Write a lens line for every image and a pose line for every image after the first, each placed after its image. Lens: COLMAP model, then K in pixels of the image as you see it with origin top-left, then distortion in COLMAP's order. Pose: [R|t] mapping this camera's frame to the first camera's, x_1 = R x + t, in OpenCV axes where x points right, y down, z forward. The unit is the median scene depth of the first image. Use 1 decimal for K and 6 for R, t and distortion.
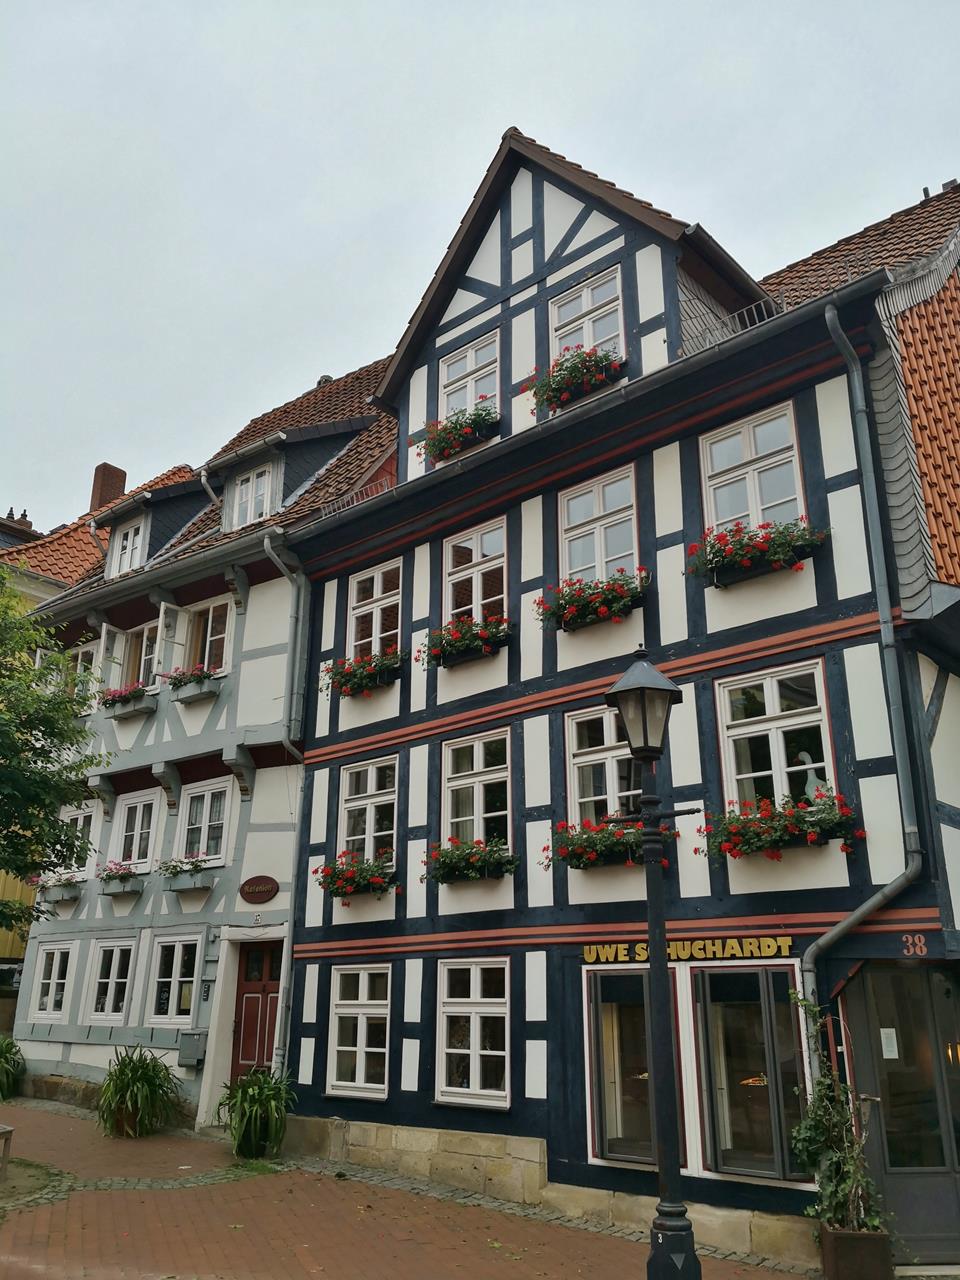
lens RADIAL K [[1024.1, 0, 480.0], [0, 1024.1, 640.0], [0, 0, 1]] dist [0.048983, -0.062718]
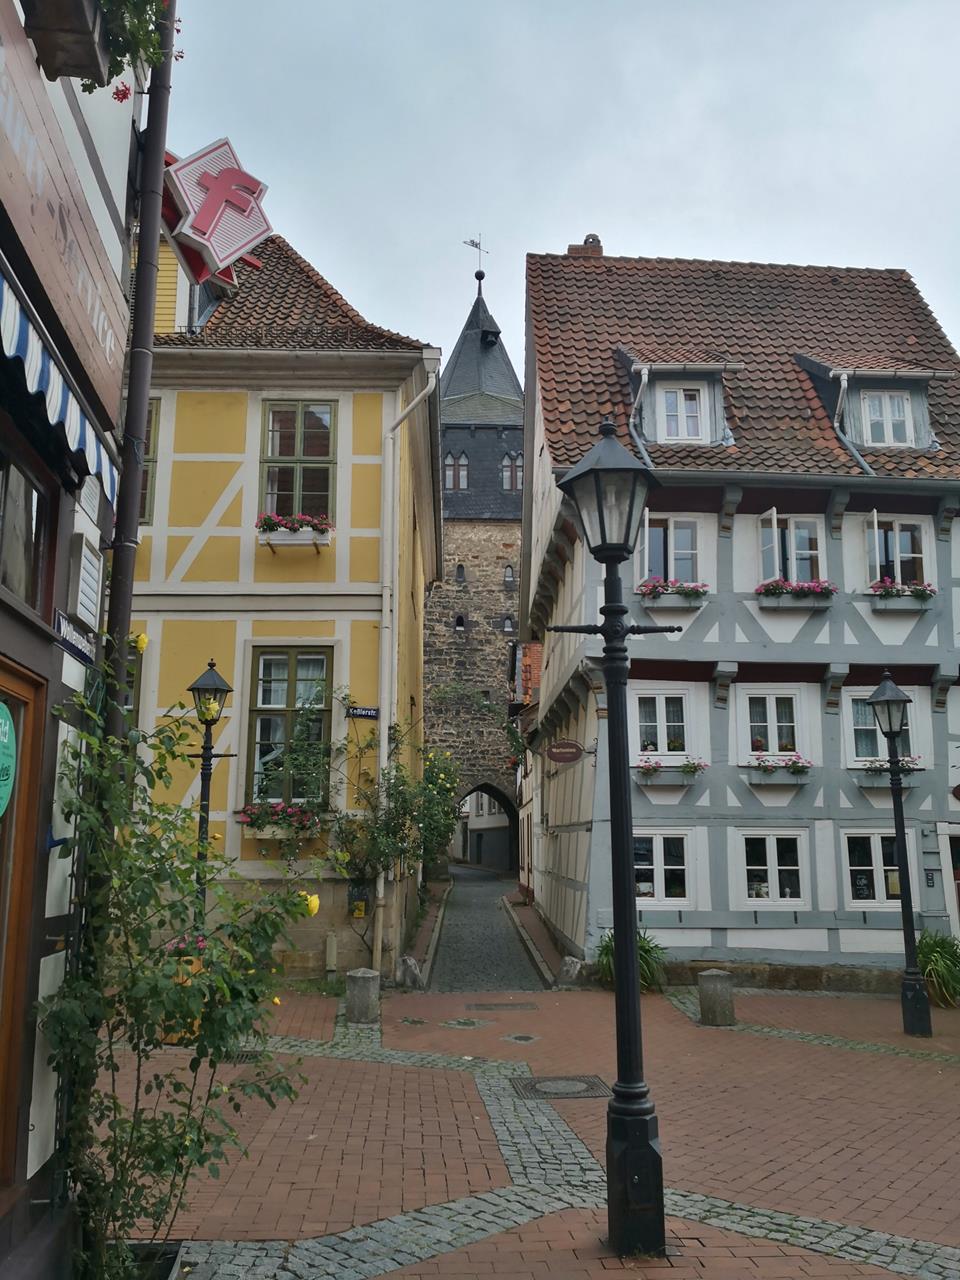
lens RADIAL K [[1024.1, 0, 480.0], [0, 1024.1, 640.0], [0, 0, 1]] dist [0.048983, -0.062718]
pose [[0.768607, 0.133332, 0.625672, -1.232836], [-0.206756, 0.977324, 0.045720, 0.124290], [-0.605388, -0.164502, 0.778746, 0.422386]]
